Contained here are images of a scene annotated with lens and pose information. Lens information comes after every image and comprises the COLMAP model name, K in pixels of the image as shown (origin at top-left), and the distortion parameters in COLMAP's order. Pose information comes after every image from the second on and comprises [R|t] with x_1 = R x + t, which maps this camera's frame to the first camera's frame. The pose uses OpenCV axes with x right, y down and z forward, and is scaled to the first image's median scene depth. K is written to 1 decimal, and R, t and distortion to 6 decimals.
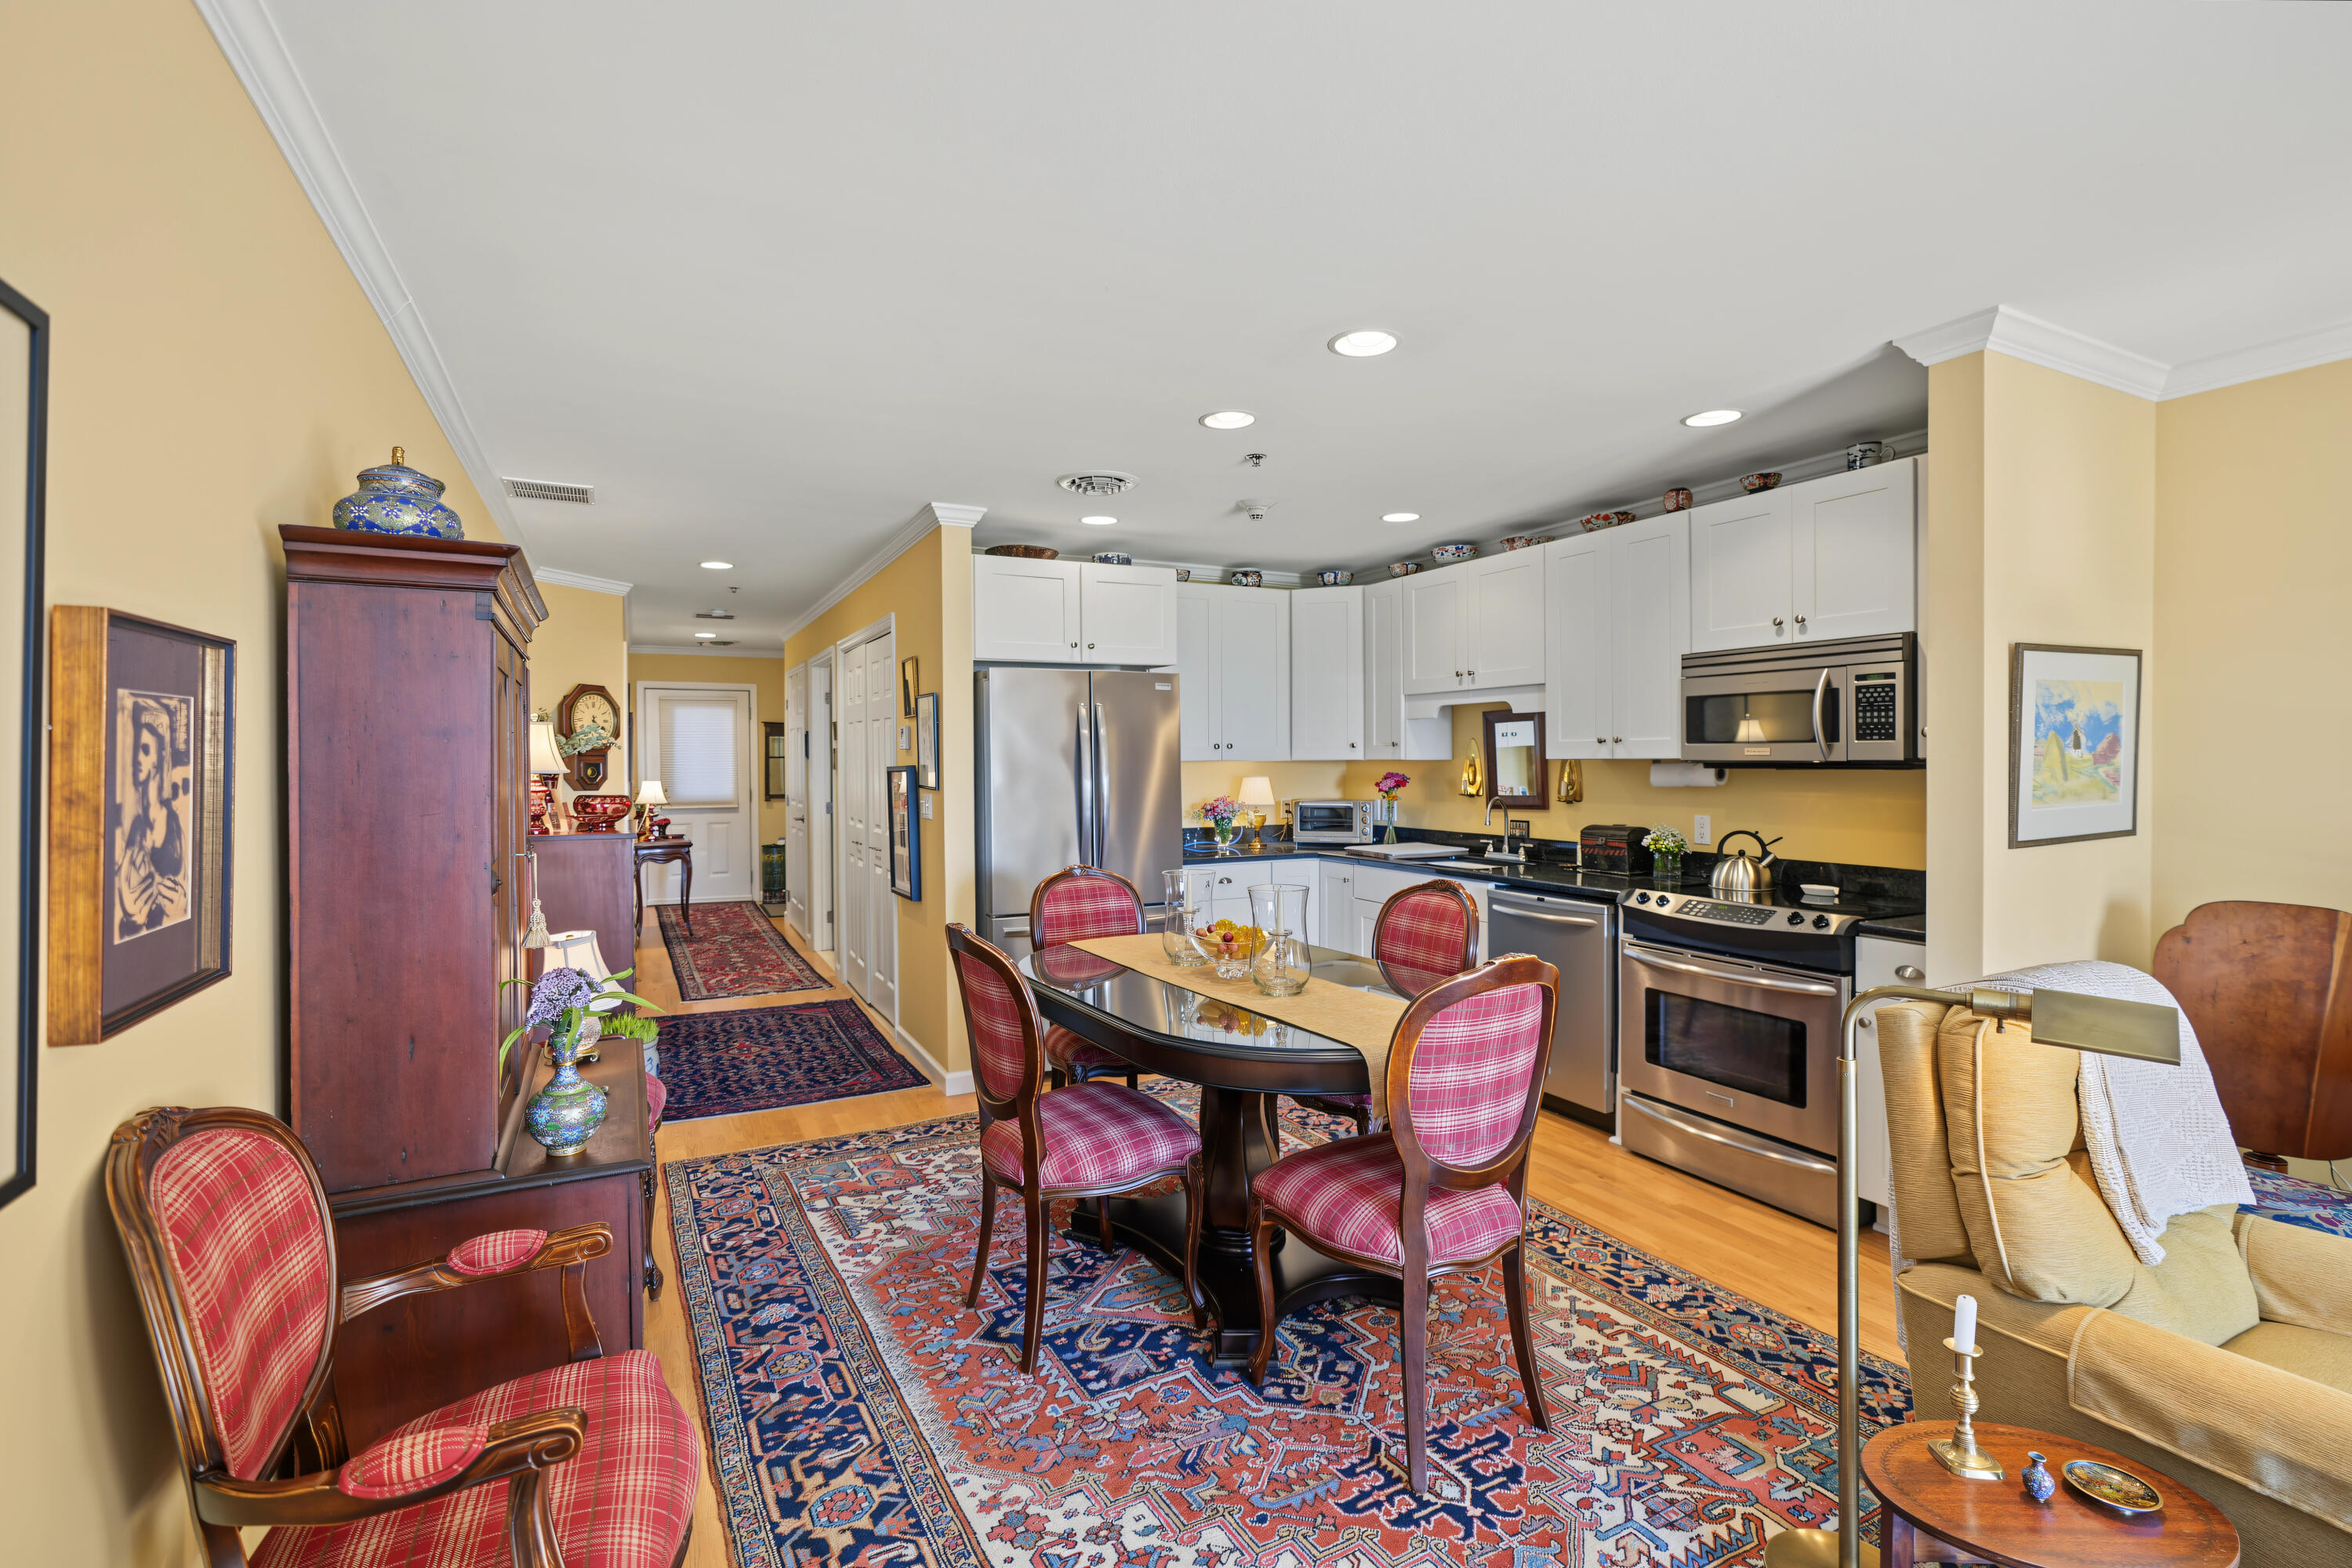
lens RADIAL K [[1077.4, 0, 1174.0], [0, 1077.4, 767.7], [0, 0, 1]] dist [-0.016499, 0.002528]
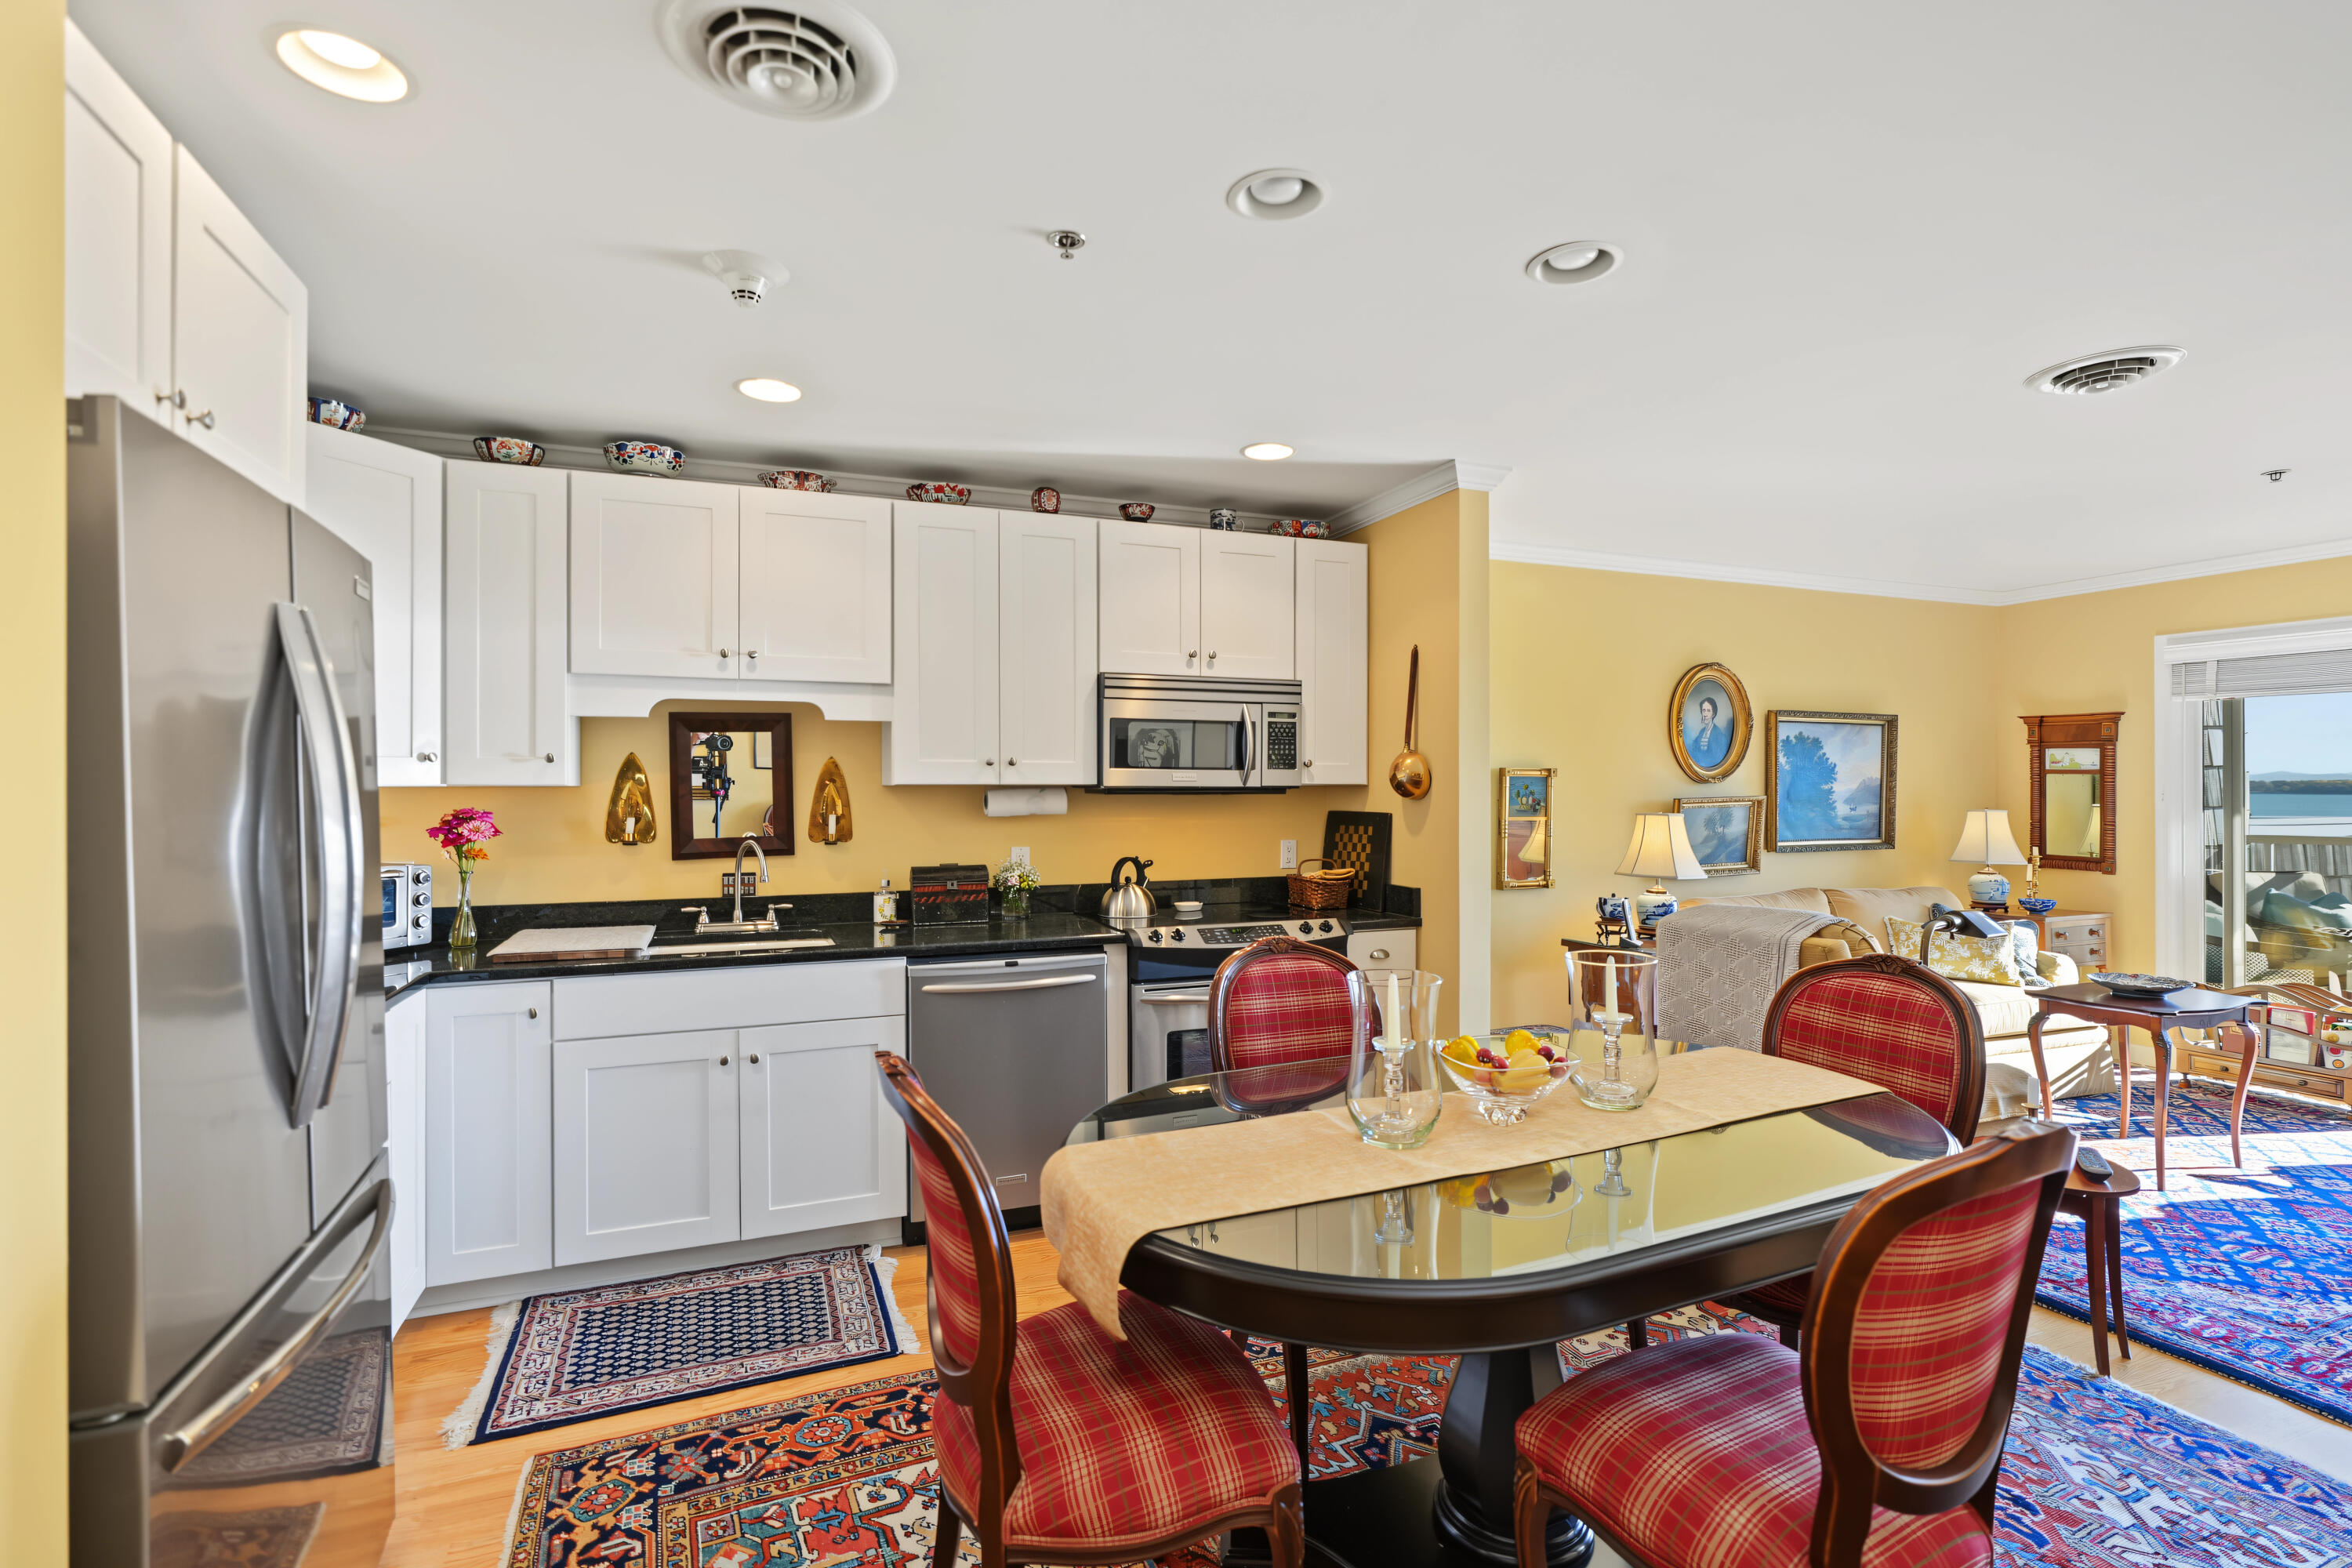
lens RADIAL K [[1077.4, 0, 1173.3], [0, 1077.4, 786.0], [0, 0, 1]] dist [-0.016499, 0.002528]
pose [[0.098783, -0.004014, 0.995101, -0.452146], [0.007651, 0.999965, 0.003274, -0.009759], [-0.995080, 0.007290, 0.098810, 0.847449]]
